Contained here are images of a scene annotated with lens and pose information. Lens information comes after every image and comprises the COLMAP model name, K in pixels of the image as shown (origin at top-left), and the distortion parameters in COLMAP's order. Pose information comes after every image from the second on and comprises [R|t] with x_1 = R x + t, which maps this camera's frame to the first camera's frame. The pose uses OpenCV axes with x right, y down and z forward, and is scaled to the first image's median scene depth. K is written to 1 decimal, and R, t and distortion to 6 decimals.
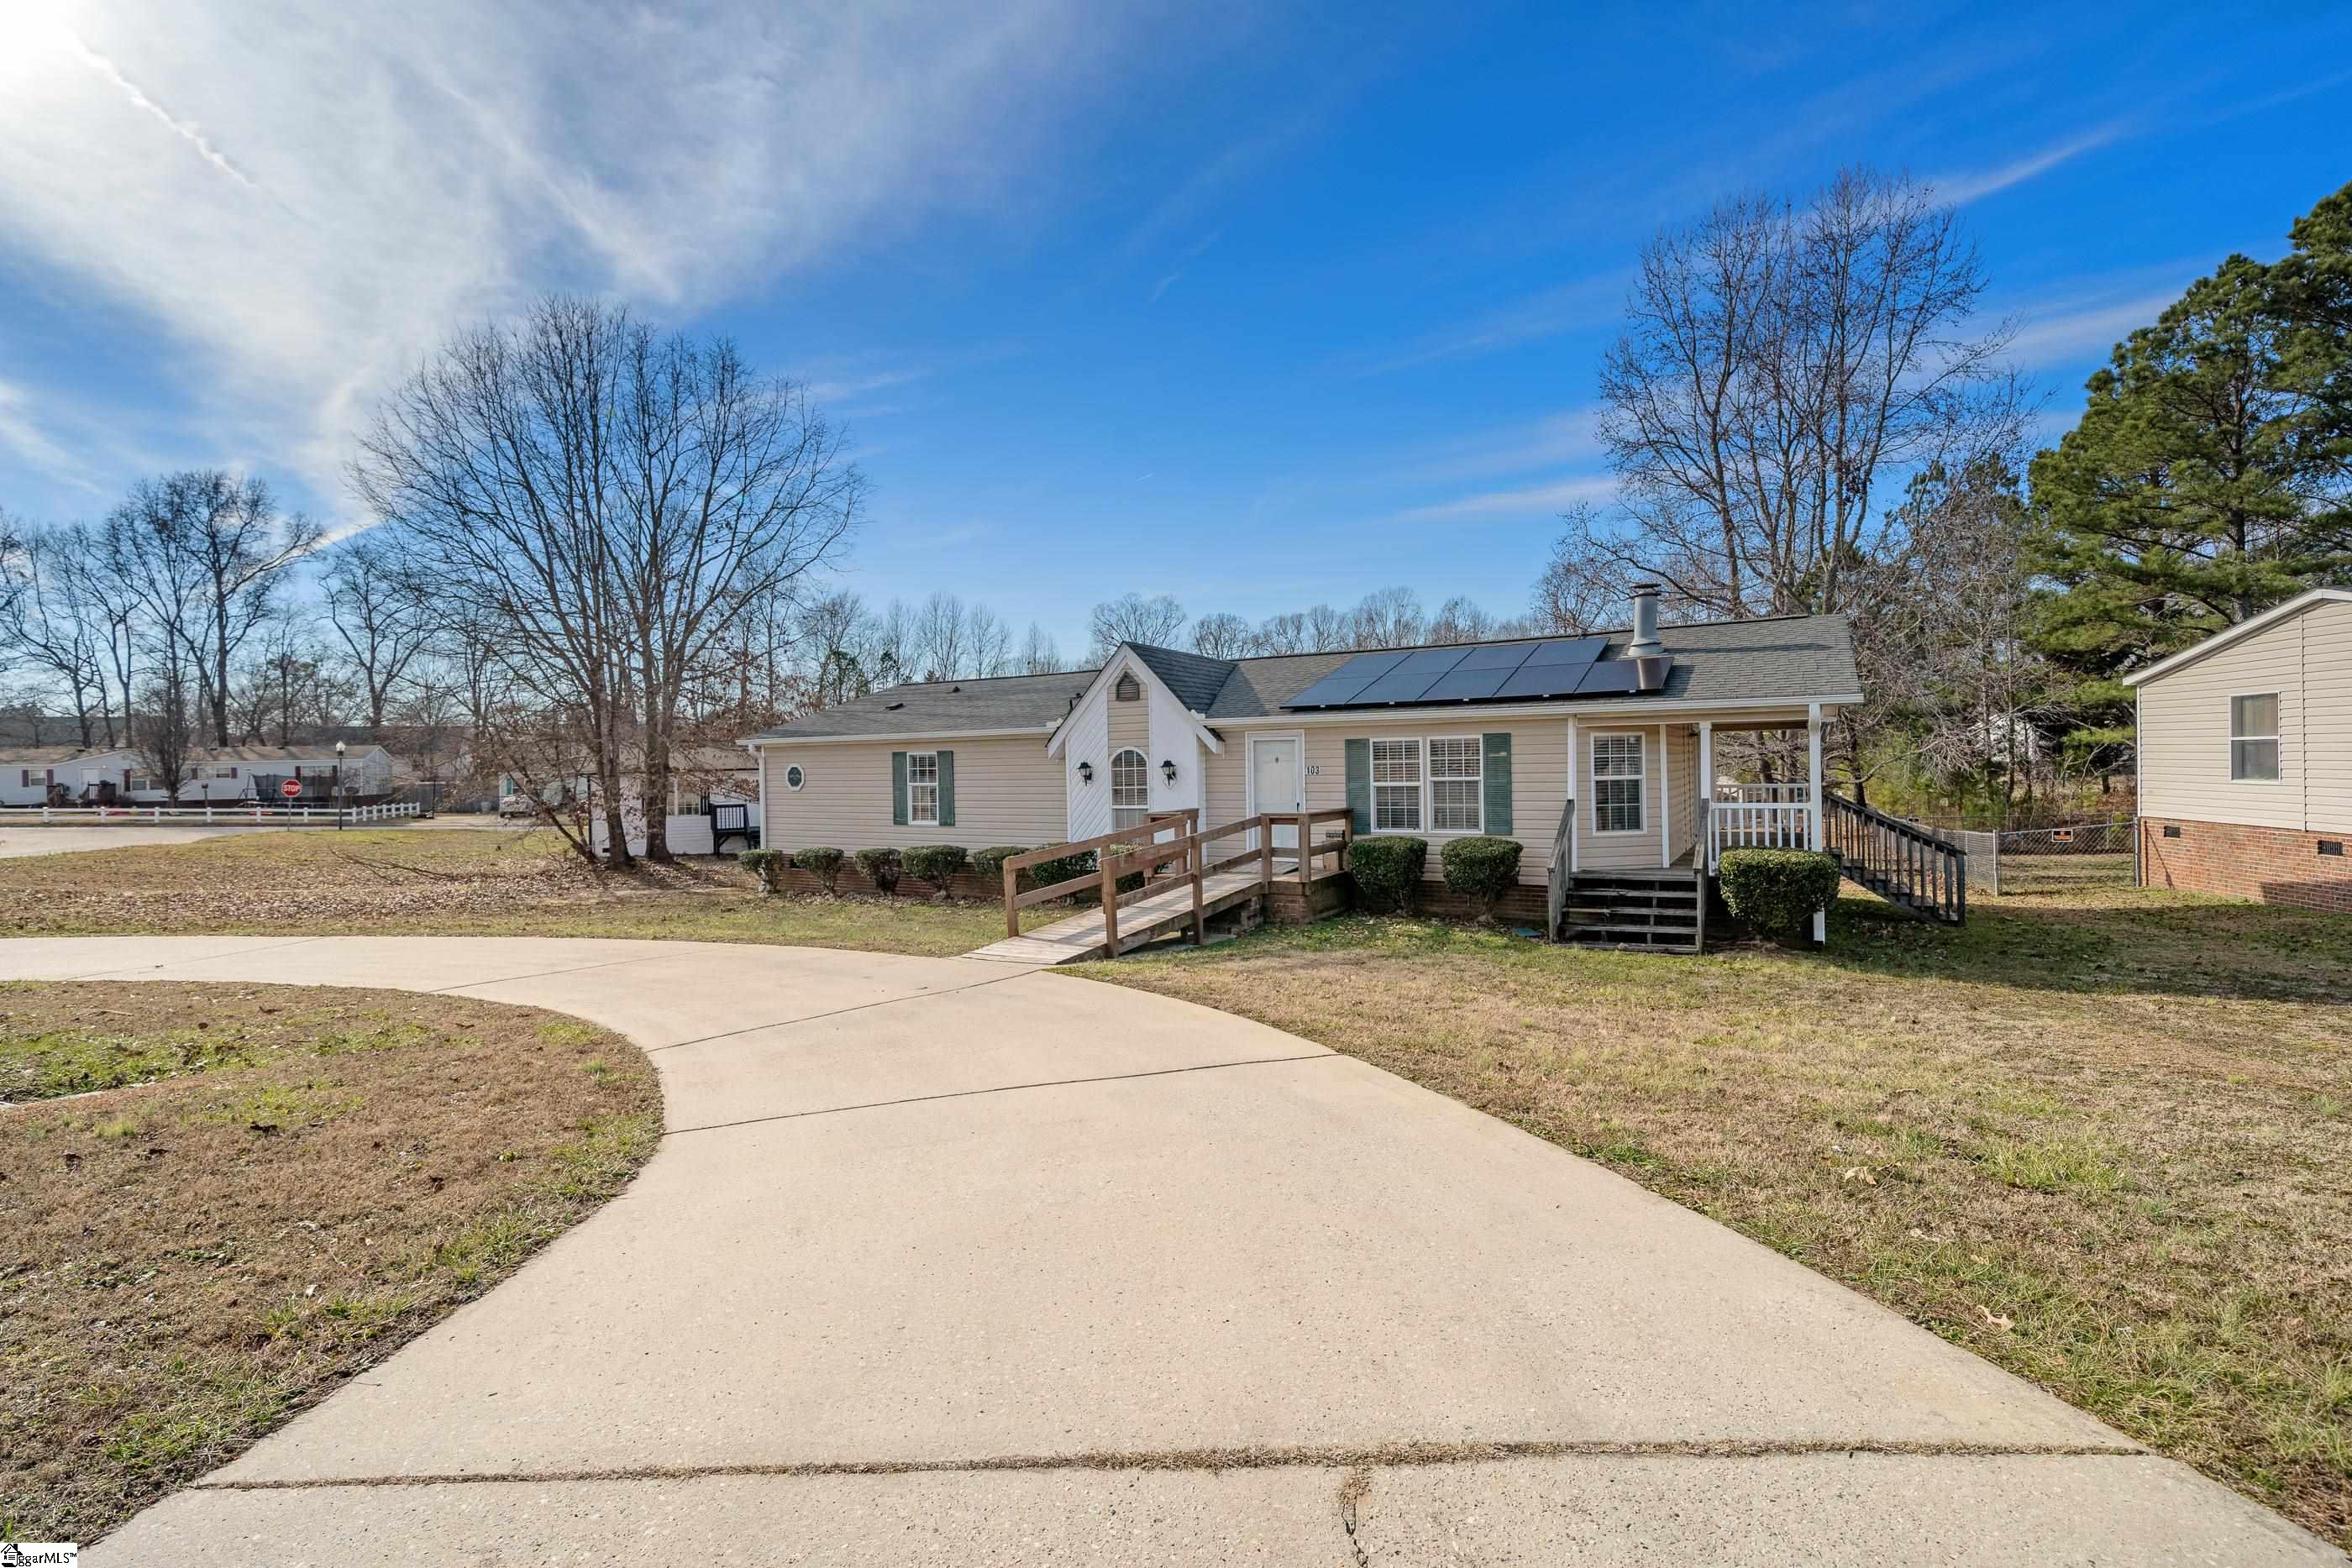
lens RADIAL K [[1026.9, 0, 1181.6], [0, 1026.9, 782.7], [0, 0, 1]] dist [-0.004649, 0.000390]
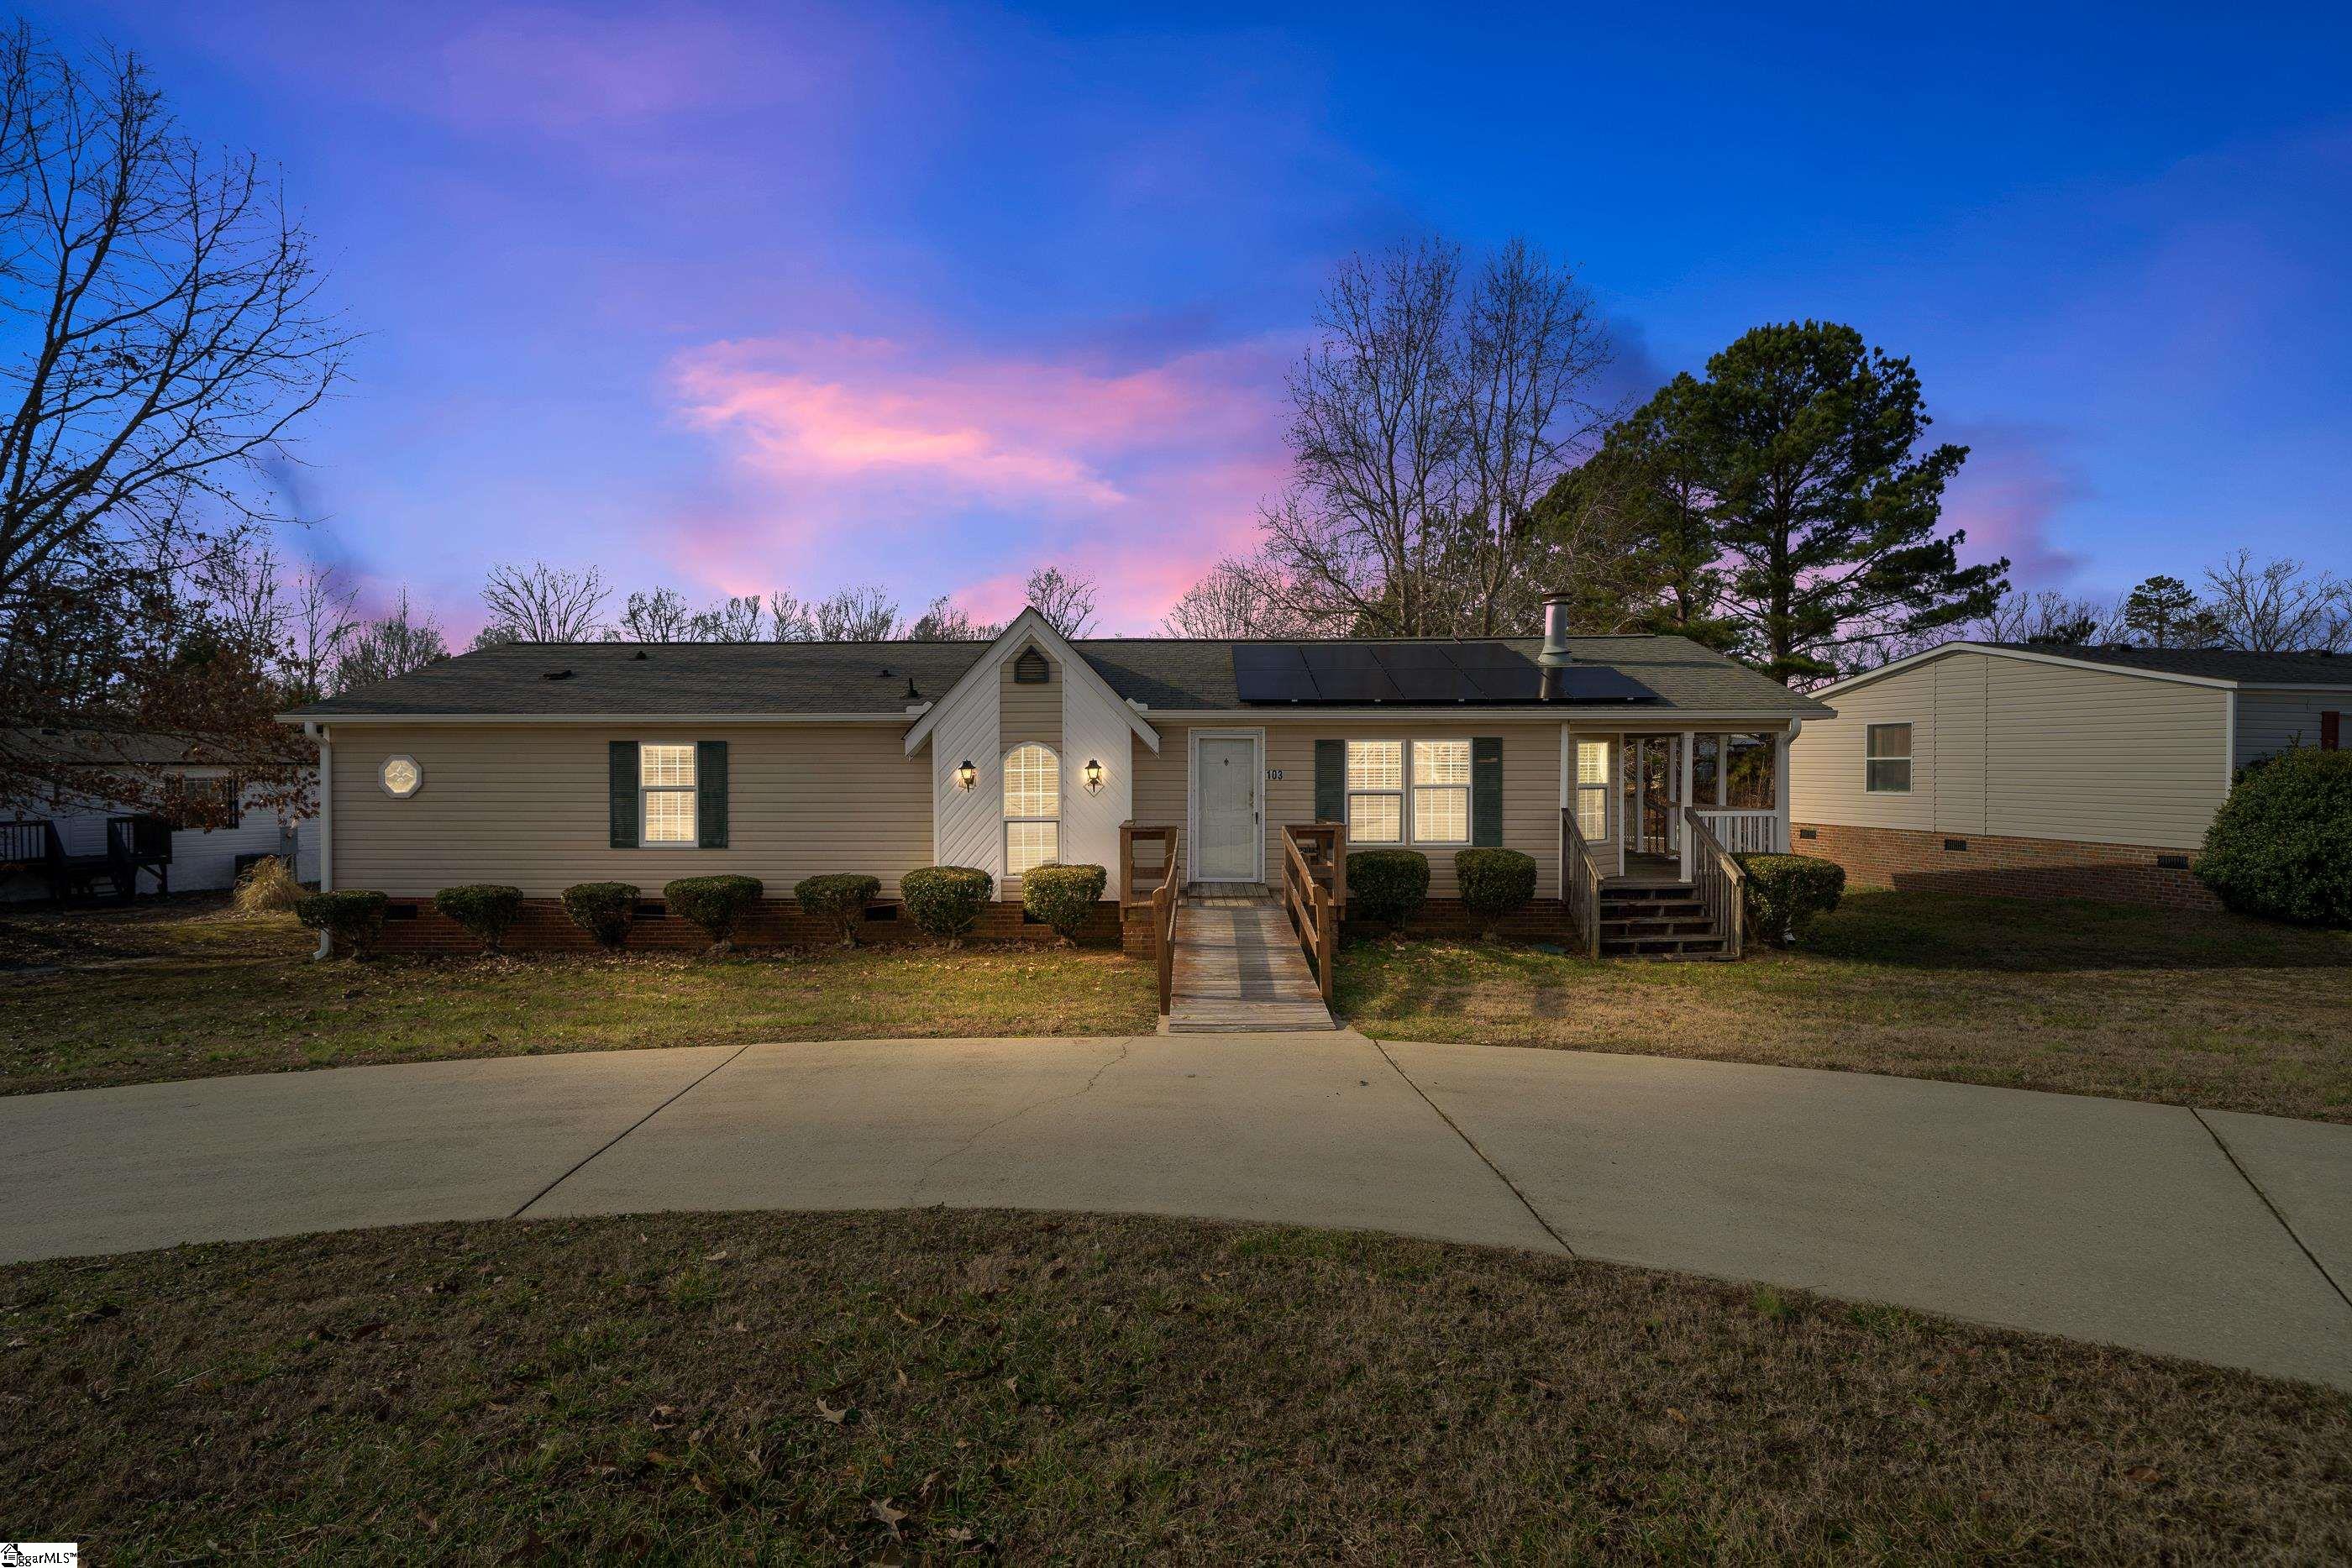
lens RADIAL K [[1113.8, 0, 1168.7], [0, 1113.8, 787.6], [0, 0, 1]] dist [0.005525, 0.000272]
pose [[0.881105, 0.007084, 0.472868, -0.375745], [-0.004957, 0.999971, -0.005745, 0.004257], [-0.472896, 0.002718, 0.881114, 0.214934]]
